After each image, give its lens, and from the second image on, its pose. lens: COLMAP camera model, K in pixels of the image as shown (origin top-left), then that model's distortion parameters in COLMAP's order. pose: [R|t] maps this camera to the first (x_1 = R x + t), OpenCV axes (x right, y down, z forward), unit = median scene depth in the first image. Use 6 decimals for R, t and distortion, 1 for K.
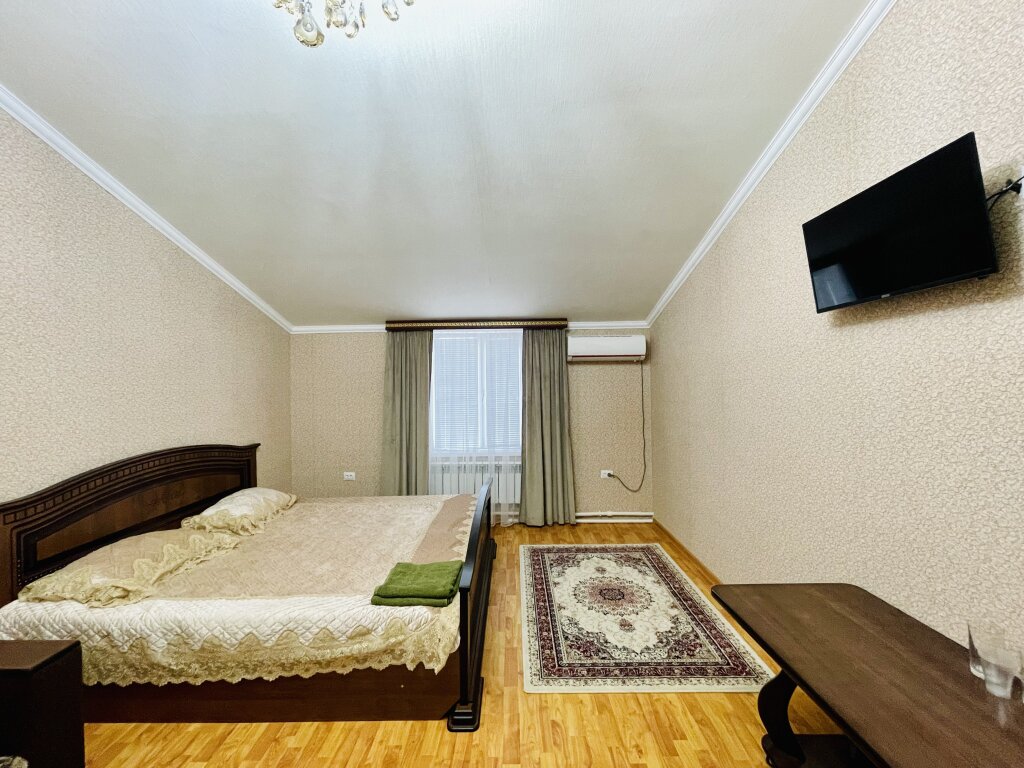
lens RADIAL K [[415.7, 0, 512.0], [0, 415.7, 384.0], [0, 0, 1]] dist [0.003020, -0.000082]
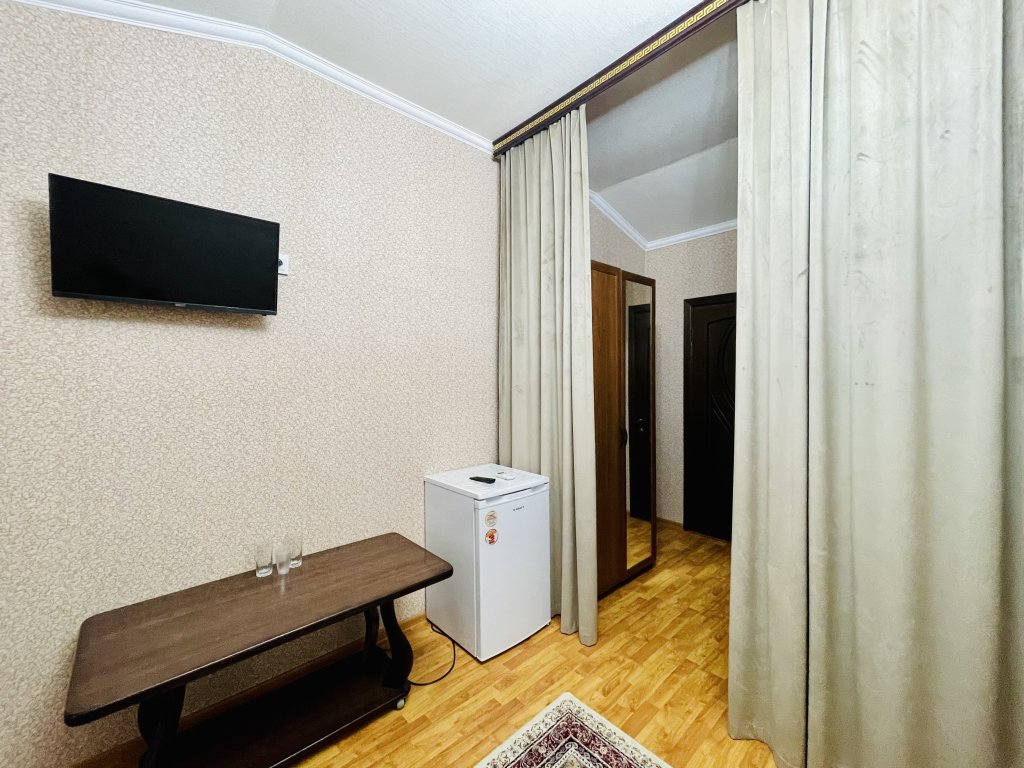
lens RADIAL K [[416.1, 0, 512.0], [0, 416.1, 384.0], [0, 0, 1]] dist [-0.003519, -0.000156]
pose [[-0.677789, 0.004094, 0.735246, -0.465555], [0.015620, 0.999839, 0.008832, -0.000147], [-0.735091, 0.017470, -0.677743, 1.041489]]
